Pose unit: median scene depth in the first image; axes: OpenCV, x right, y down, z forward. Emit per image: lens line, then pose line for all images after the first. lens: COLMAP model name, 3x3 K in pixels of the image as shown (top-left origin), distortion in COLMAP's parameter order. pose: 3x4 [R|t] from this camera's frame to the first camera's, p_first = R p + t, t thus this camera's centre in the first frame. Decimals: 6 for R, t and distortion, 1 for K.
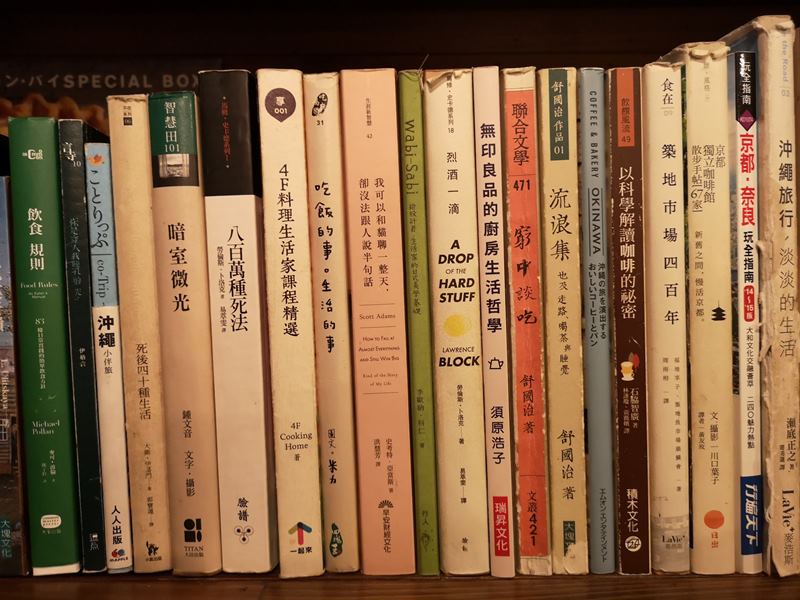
lens RADIAL K [[626.8, 0, 396.6], [0, 626.8, 304.7], [0, 0, 1]] dist [-0.003710, -0.011692]
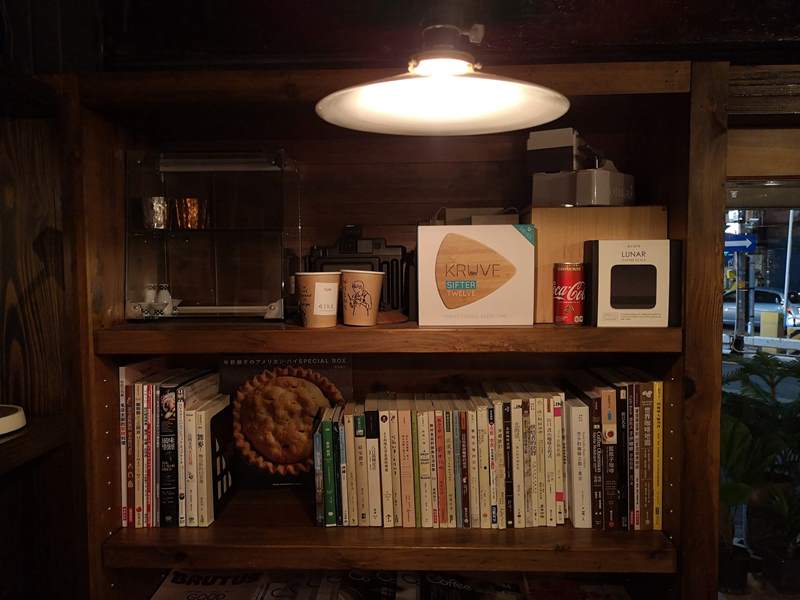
lens RADIAL K [[626.8, 0, 403.0], [0, 626.8, 296.1], [0, 0, 1]] dist [-0.003710, -0.011692]
pose [[0.999177, -0.000578, -0.040561, 0.121644], [0.000814, 0.999983, 0.005788, -1.181466], [0.040557, -0.005817, 0.999160, -3.297104]]
